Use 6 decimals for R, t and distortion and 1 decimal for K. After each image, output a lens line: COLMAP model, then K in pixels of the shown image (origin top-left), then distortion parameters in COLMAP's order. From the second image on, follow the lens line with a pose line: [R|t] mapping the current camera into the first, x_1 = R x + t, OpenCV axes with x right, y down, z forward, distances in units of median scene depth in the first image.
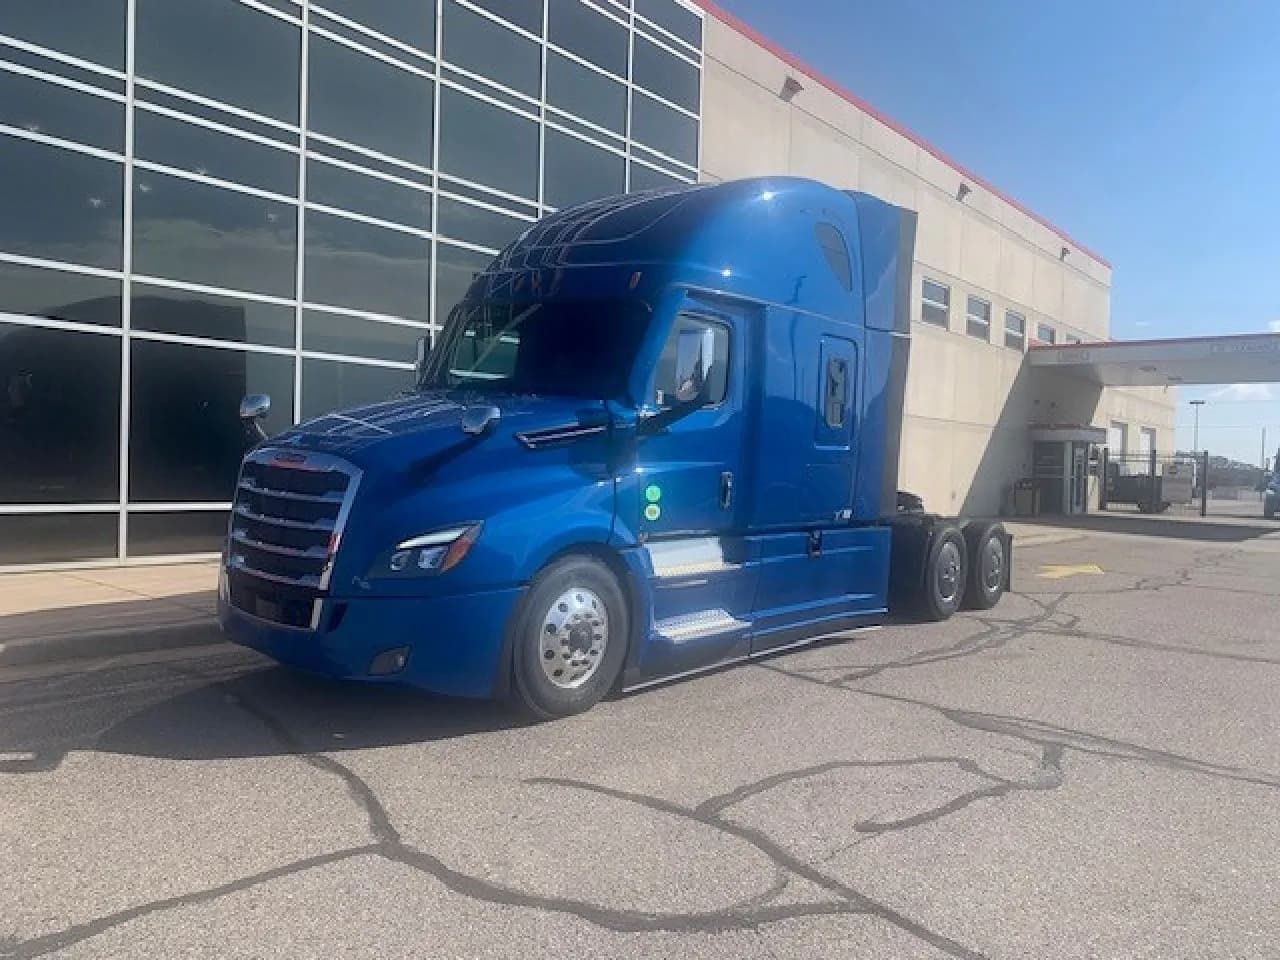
lens RADIAL K [[951.1, 0, 648.1], [0, 951.1, 486.6], [0, 0, 1]] dist [0.019059, -0.010463]
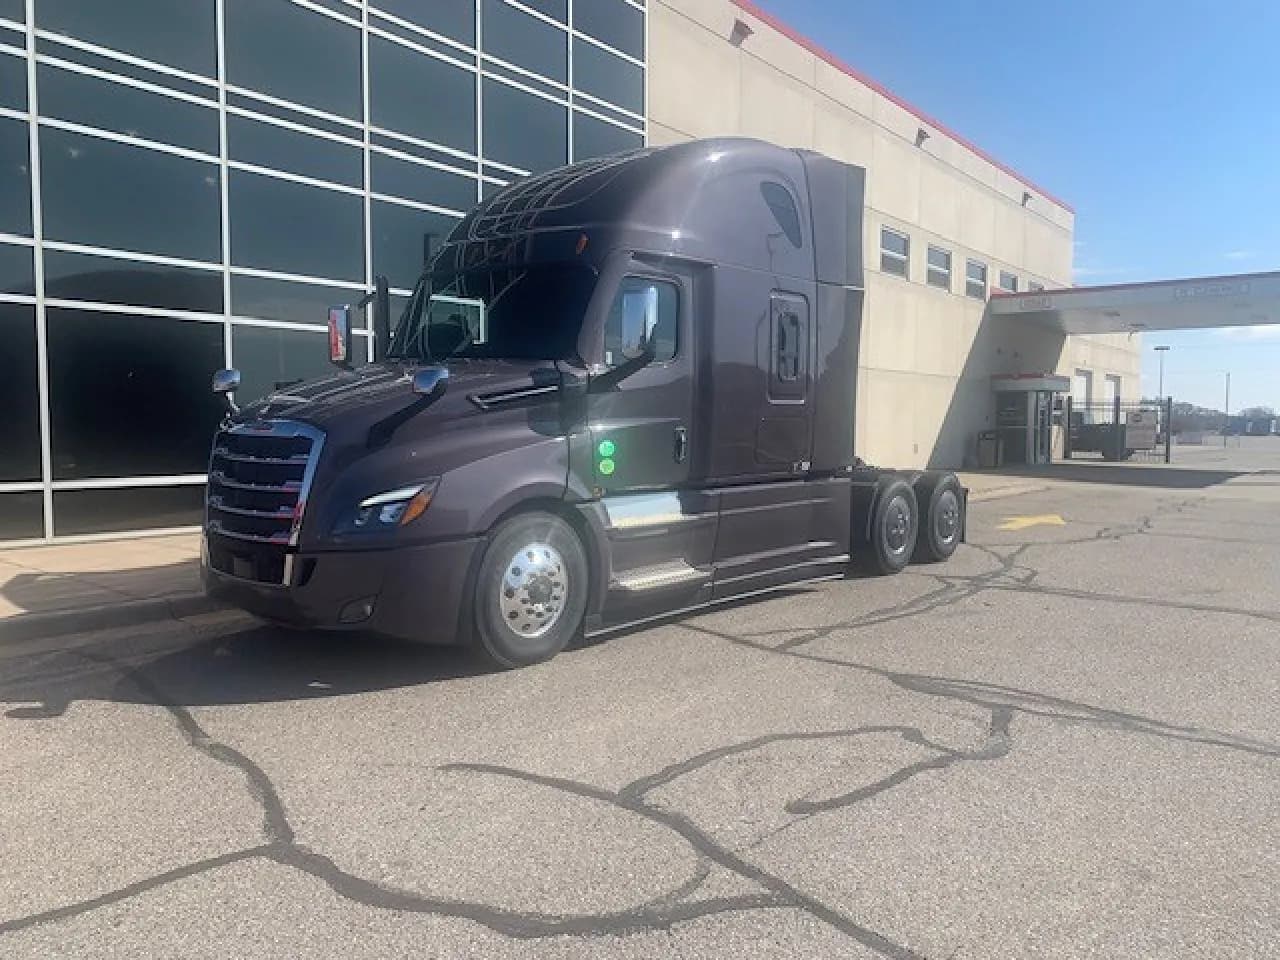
lens RADIAL K [[951.1, 0, 626.0], [0, 951.1, 487.9], [0, 0, 1]] dist [0.019059, -0.010463]
pose [[0.999578, -0.027565, 0.009149, 0.042481], [0.027153, 0.998729, 0.042452, -0.001153], [-0.010307, -0.042186, 0.999057, 0.055547]]
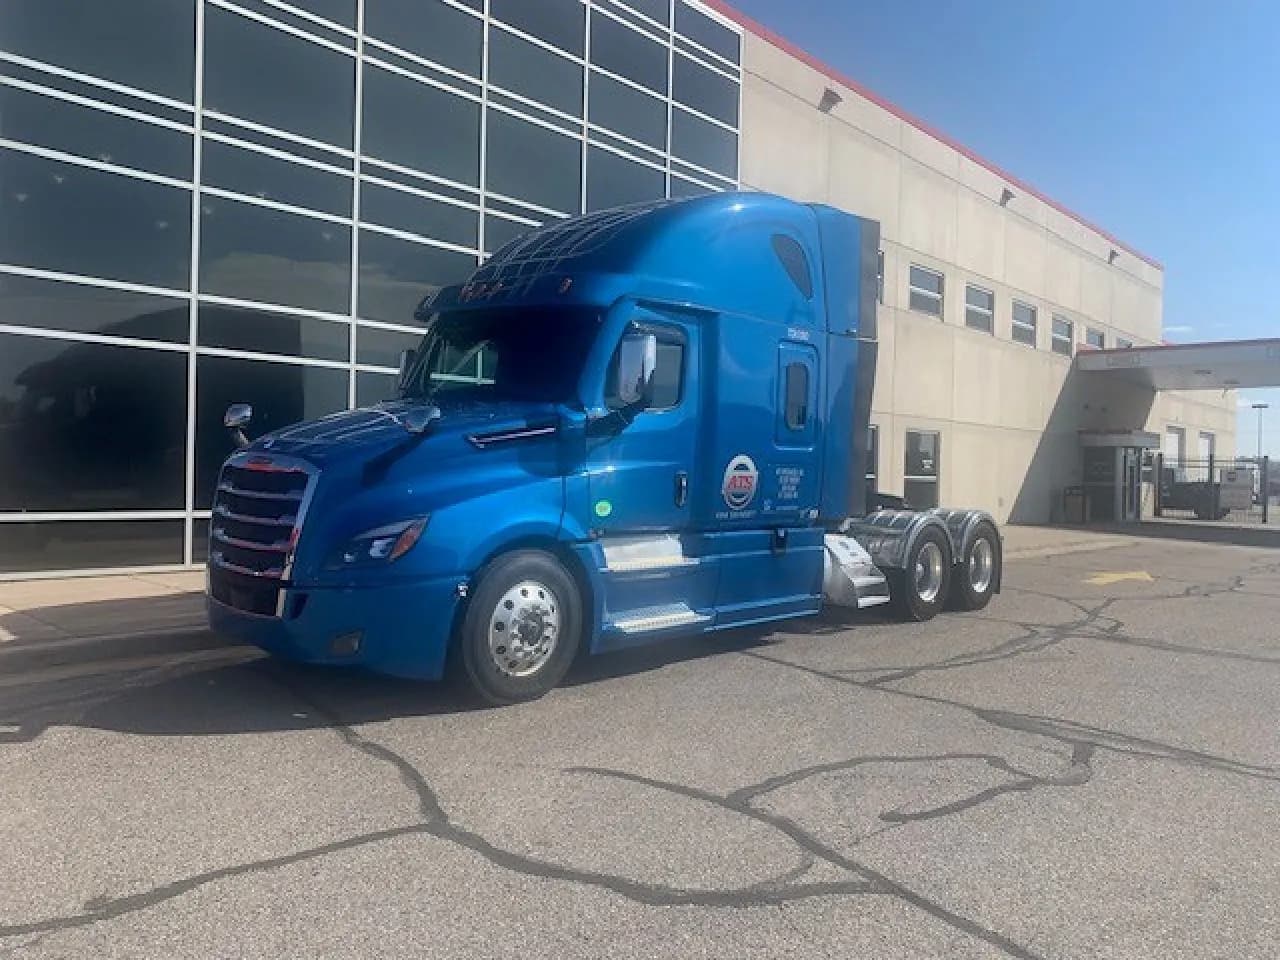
lens RADIAL K [[951.1, 0, 640.9], [0, 951.1, 474.6], [0, 0, 1]] dist [0.019059, -0.010463]
pose [[0.998478, -0.005036, -0.054930, 0.011062], [0.003834, 0.999751, -0.021960, 0.004876], [0.055027, 0.021716, 0.998249, -0.042804]]
